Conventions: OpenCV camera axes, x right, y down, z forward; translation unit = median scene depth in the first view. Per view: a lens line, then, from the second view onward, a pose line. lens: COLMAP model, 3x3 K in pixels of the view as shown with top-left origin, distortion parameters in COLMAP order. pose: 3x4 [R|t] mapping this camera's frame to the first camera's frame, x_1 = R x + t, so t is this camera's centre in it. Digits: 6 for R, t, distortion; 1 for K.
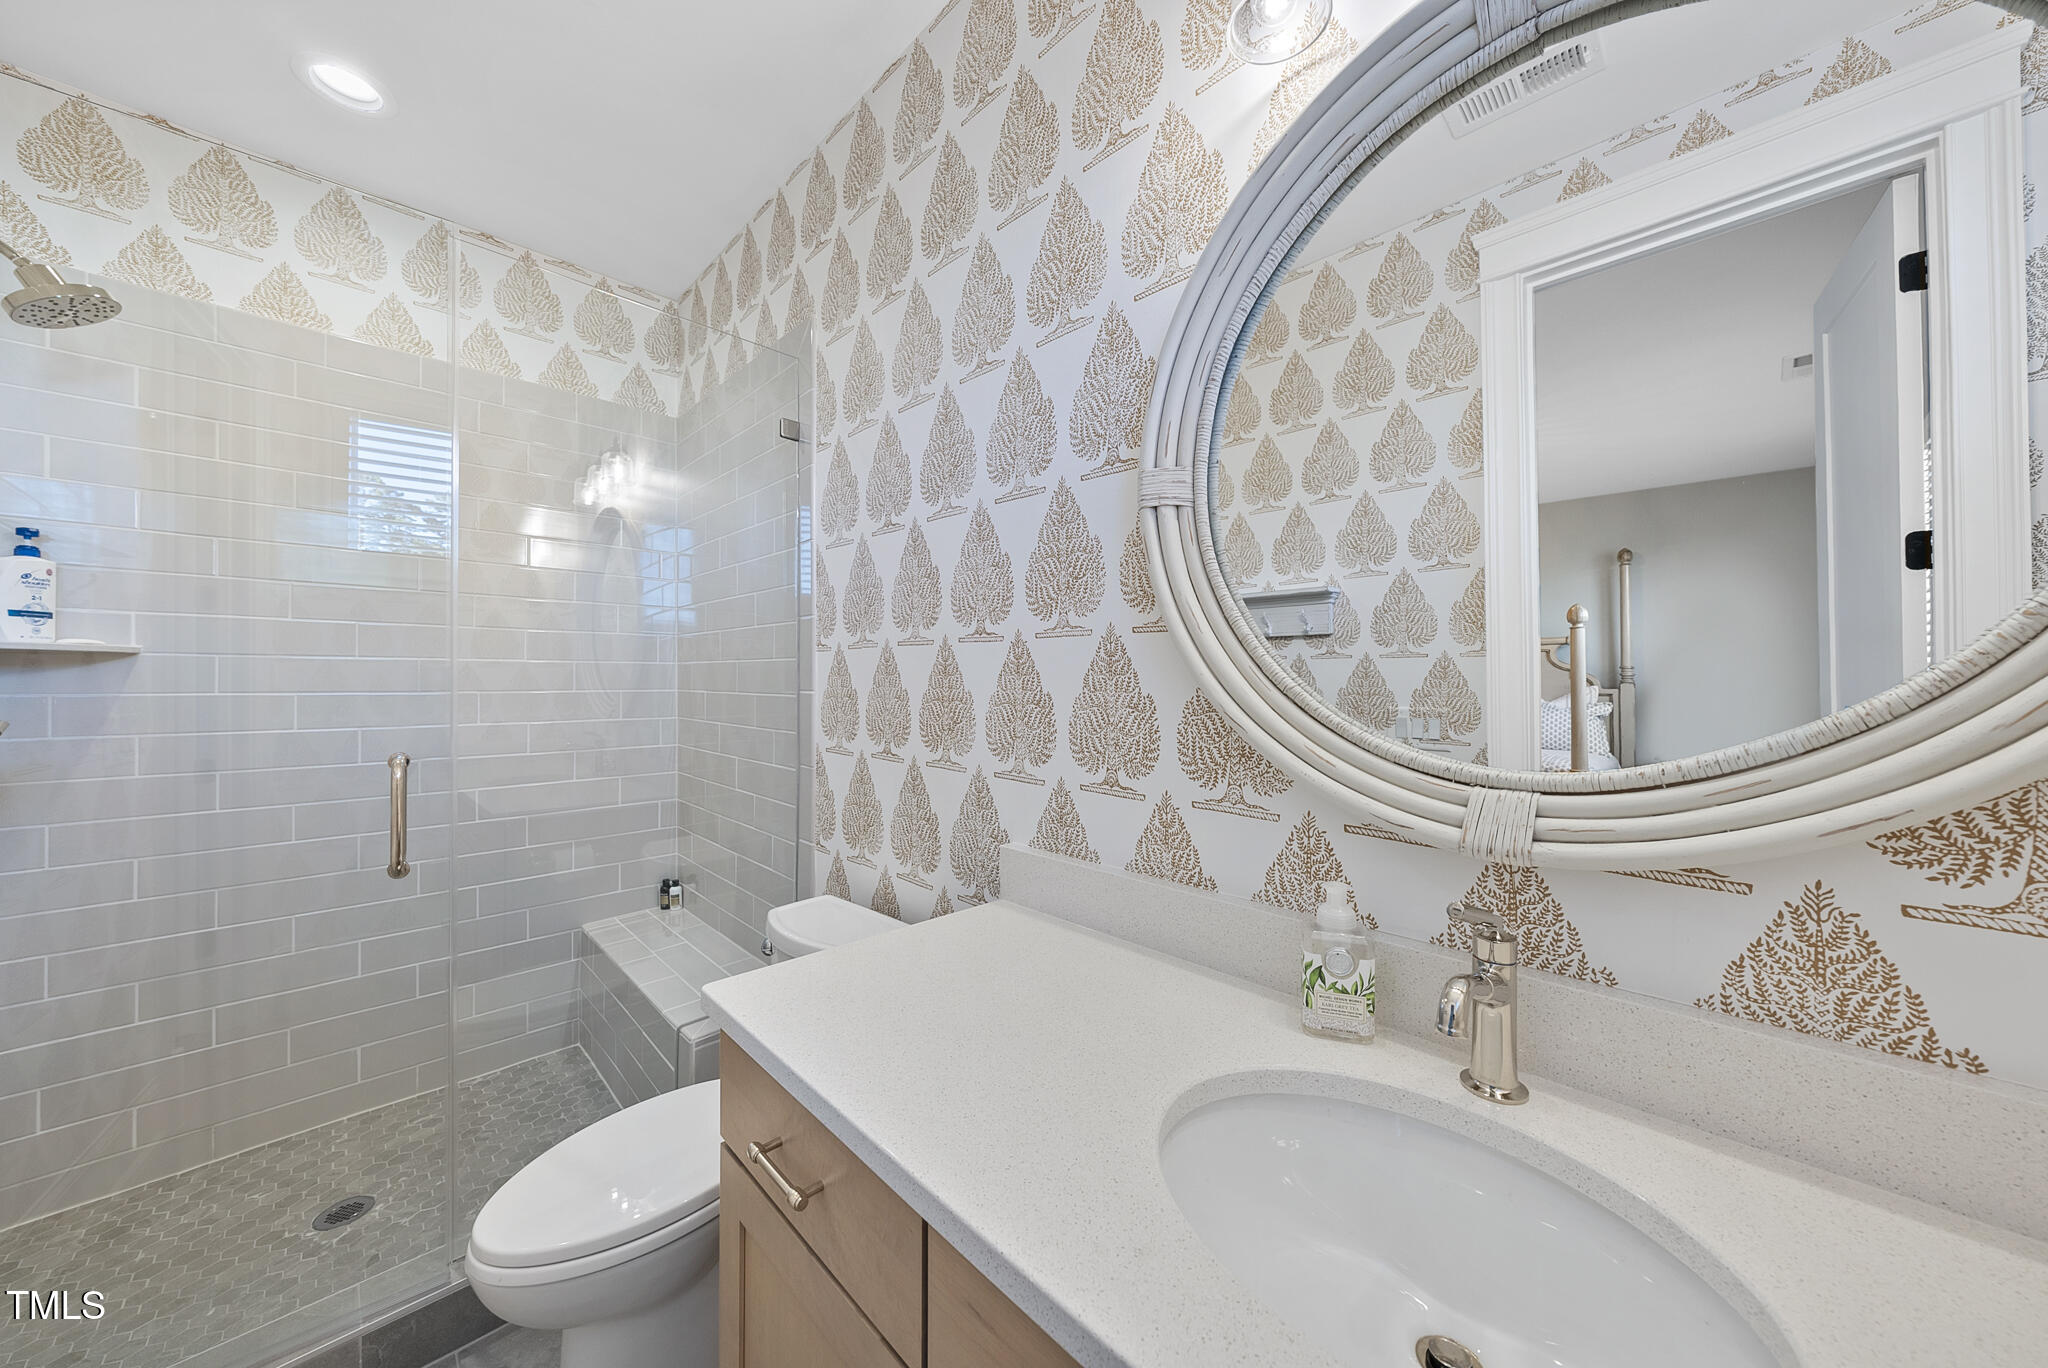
lens RADIAL K [[696.8, 0, 1029.7], [0, 696.8, 680.7], [0, 0, 1]] dist [-0.000839, -0.000127]
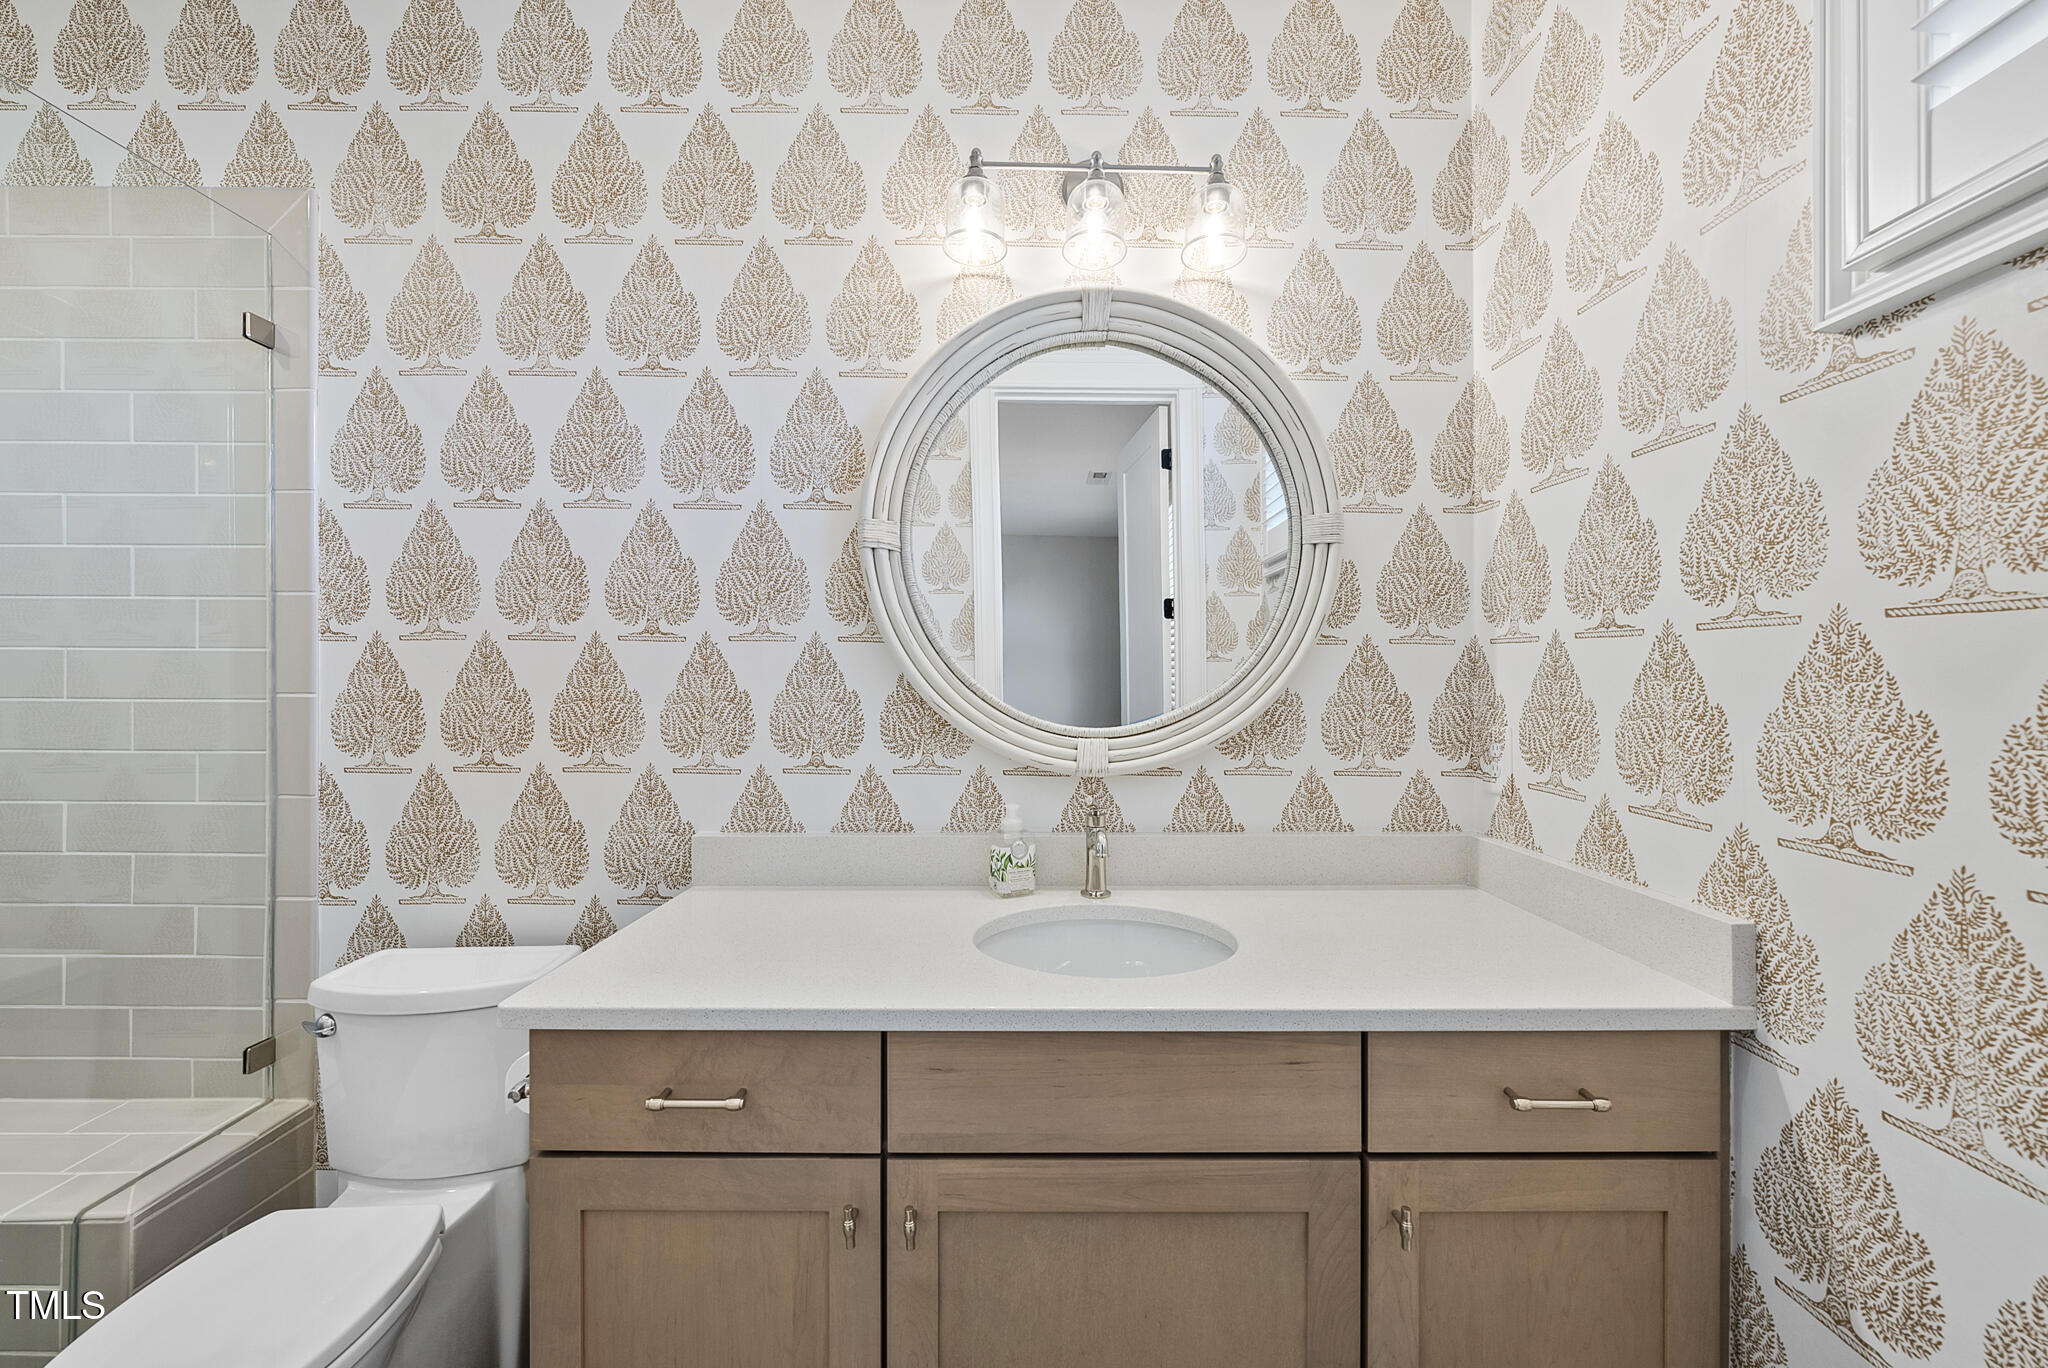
lens RADIAL K [[741.9, 0, 1024.0], [0, 741.9, 684.0], [0, 0, 1]] dist [0.000311, -0.000031]
pose [[0.700426, -0.008668, 0.713673, -0.546465], [0.000833, 0.999935, 0.011328, -0.006833], [-0.713725, -0.007340, 0.700388, -0.163523]]
